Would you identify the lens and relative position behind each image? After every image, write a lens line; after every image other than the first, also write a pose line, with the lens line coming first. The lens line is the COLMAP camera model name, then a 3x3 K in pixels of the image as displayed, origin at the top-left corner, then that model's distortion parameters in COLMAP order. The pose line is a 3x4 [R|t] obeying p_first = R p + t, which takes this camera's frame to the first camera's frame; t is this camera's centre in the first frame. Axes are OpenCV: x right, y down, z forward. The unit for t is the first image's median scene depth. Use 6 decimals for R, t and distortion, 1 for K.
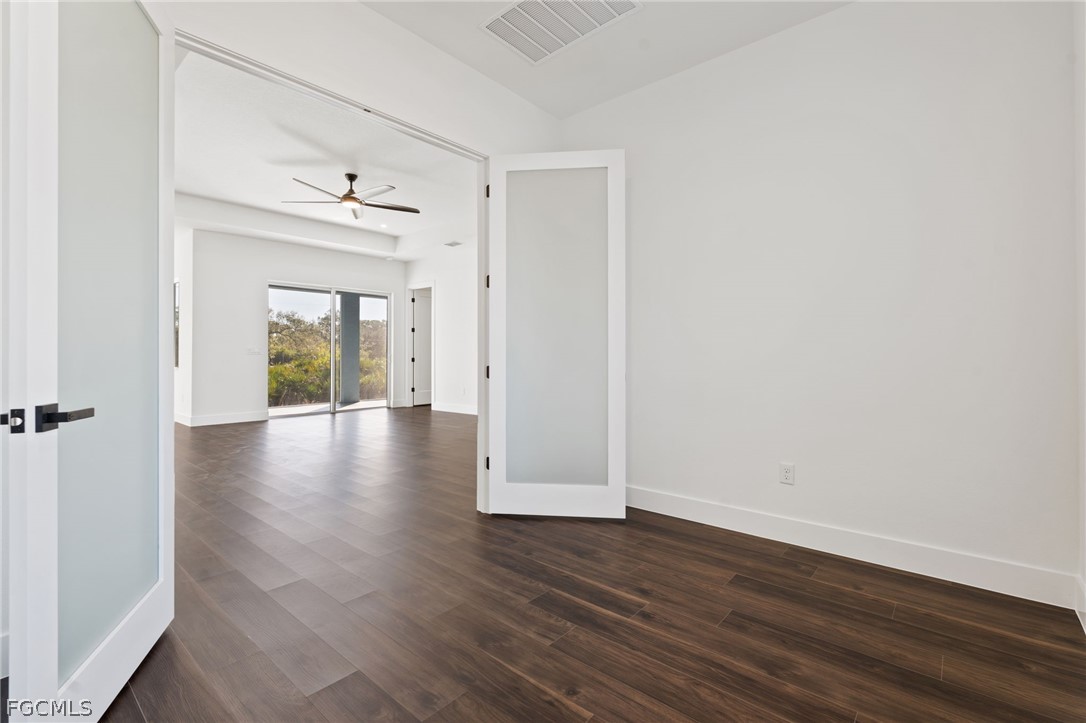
lens RADIAL K [[480.4, 0, 536.0], [0, 480.4, 352.5], [0, 0, 1]] dist [-0.004549, -0.000725]
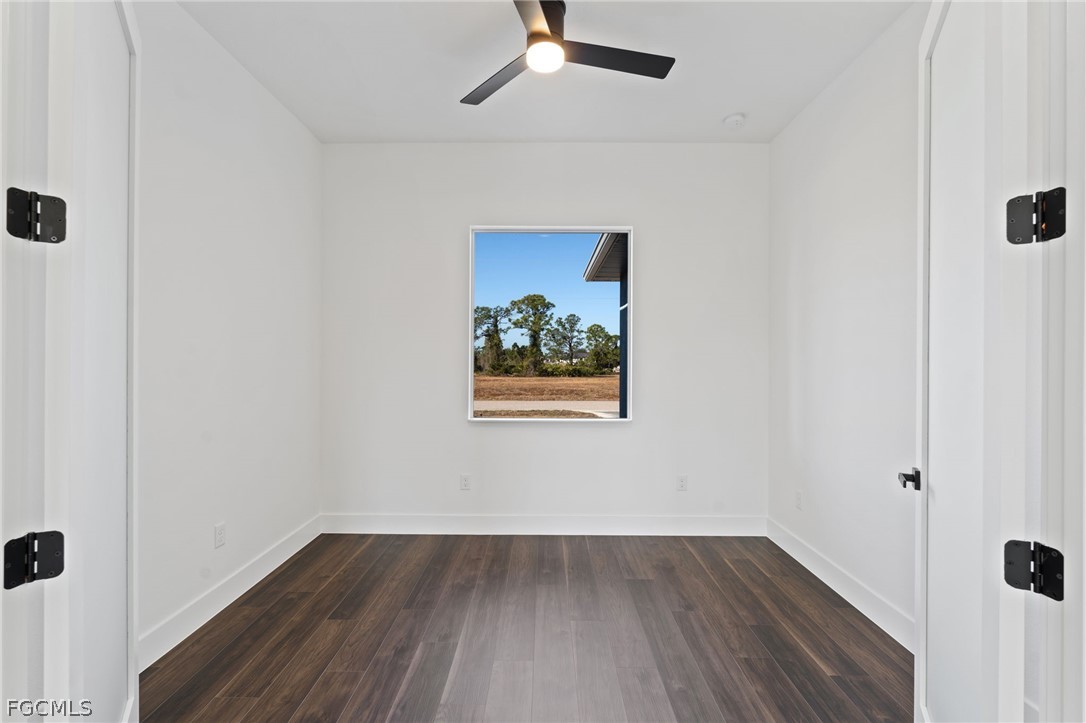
lens RADIAL K [[480.4, 0, 532.2], [0, 480.4, 360.0], [0, 0, 1]] dist [-0.004549, -0.000725]
pose [[-0.636260, -0.003292, 0.771468, -0.688871], [-0.004063, 0.999991, 0.000916, -0.107476], [-0.771464, -0.002552, -0.636268, 1.363605]]
